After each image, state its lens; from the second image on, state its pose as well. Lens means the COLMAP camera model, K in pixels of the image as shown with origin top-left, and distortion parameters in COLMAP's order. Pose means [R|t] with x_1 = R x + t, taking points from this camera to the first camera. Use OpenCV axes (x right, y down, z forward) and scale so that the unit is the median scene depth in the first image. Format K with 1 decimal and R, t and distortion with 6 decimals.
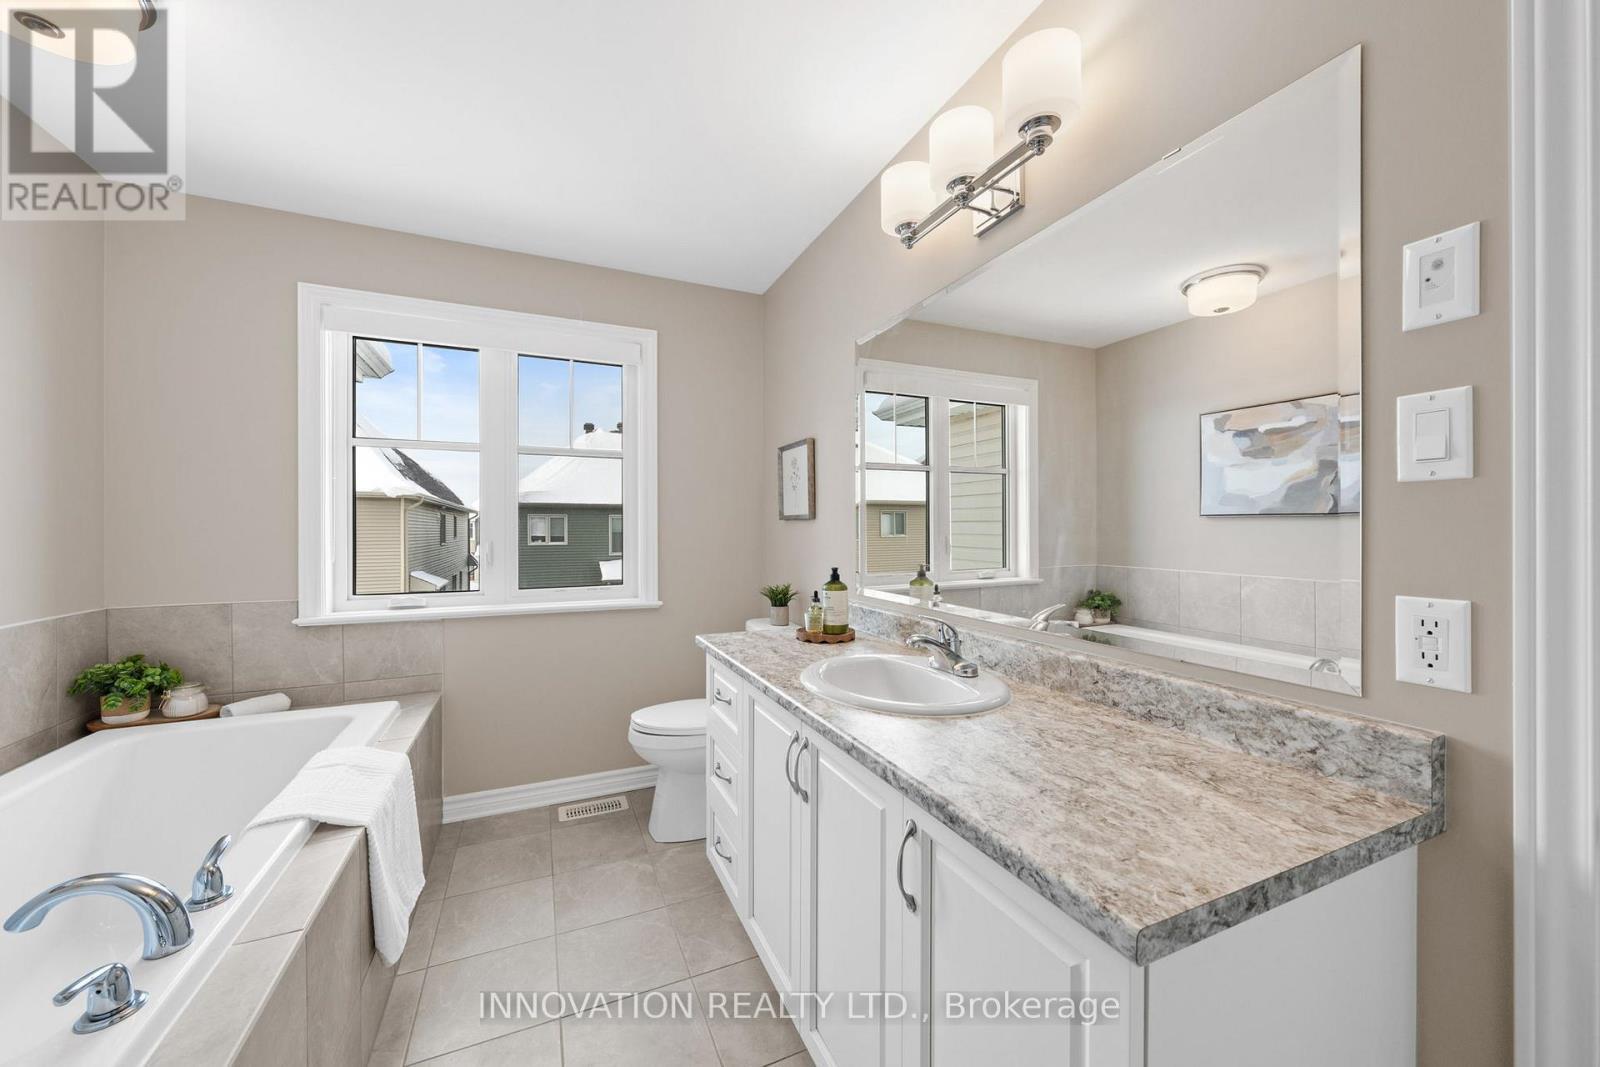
lens RADIAL K [[629.7, 0, 826.9], [0, 629.7, 540.7], [0, 0, 1]] dist [-0.020571, -0.000029]
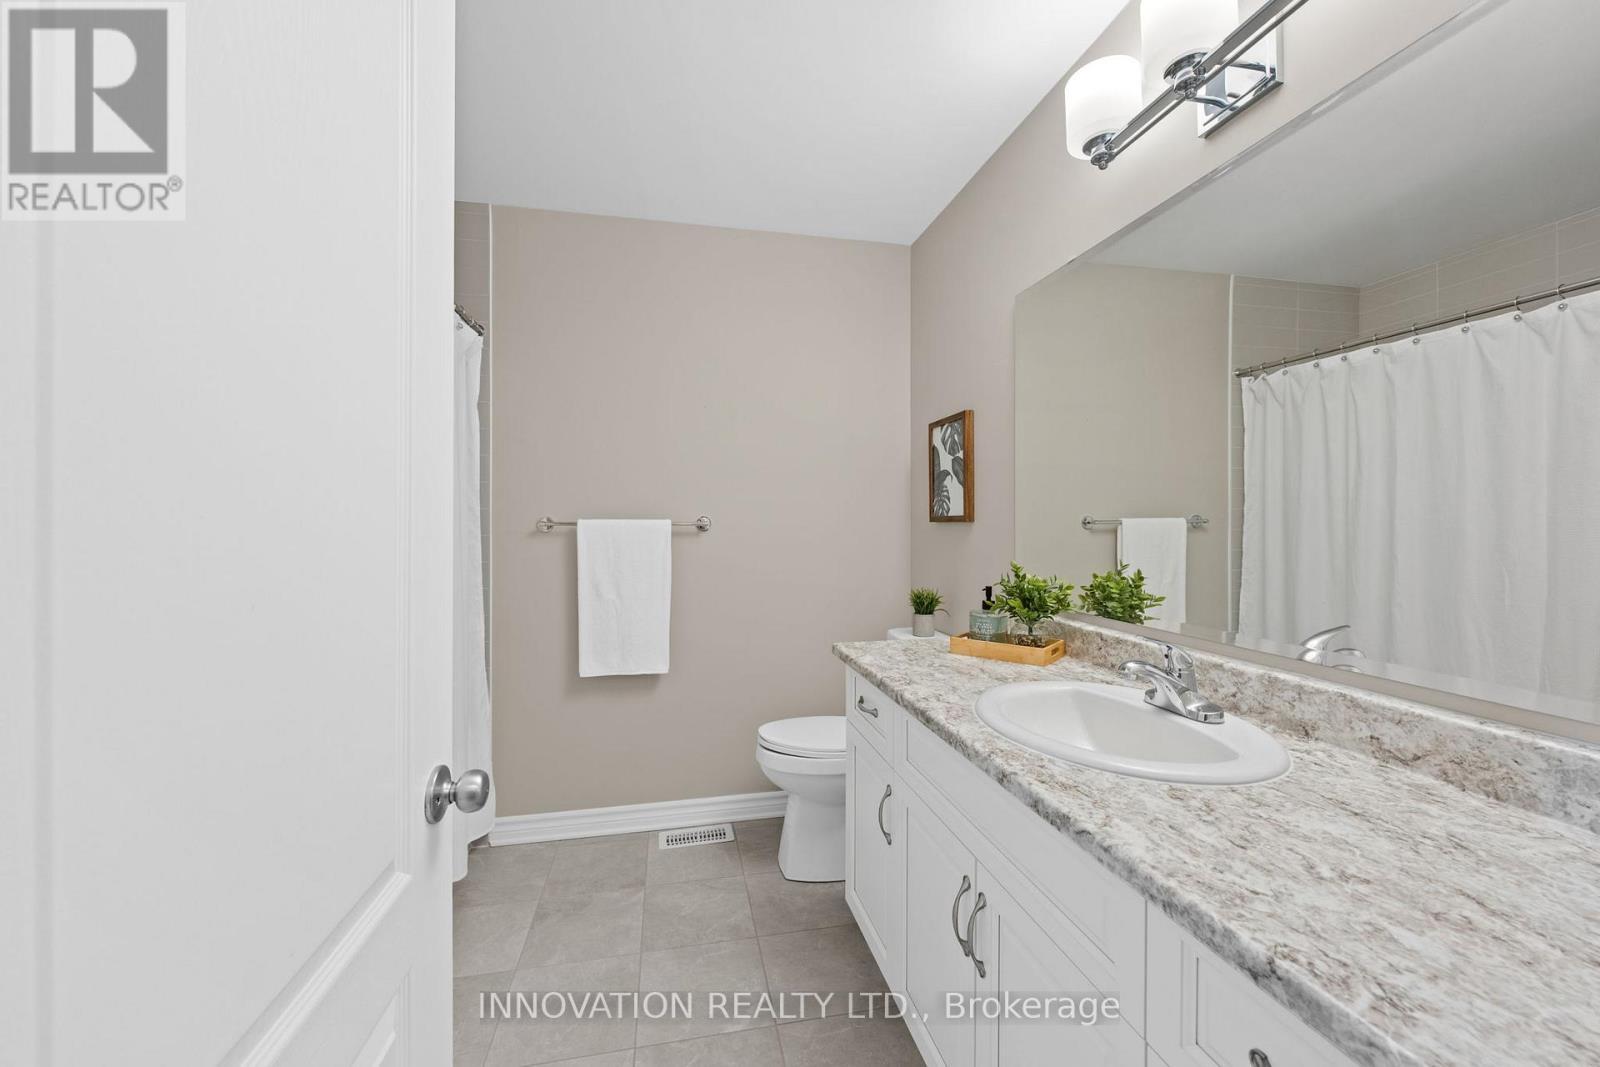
lens RADIAL K [[622.6, 0, 806.8], [0, 622.6, 526.1], [0, 0, 1]] dist [0.000019, -0.000009]
pose [[0.978130, -0.008312, -0.207827, -0.078102], [0.004711, 0.999830, -0.017815, -0.003428], [0.207939, 0.016447, 0.978003, 0.168700]]
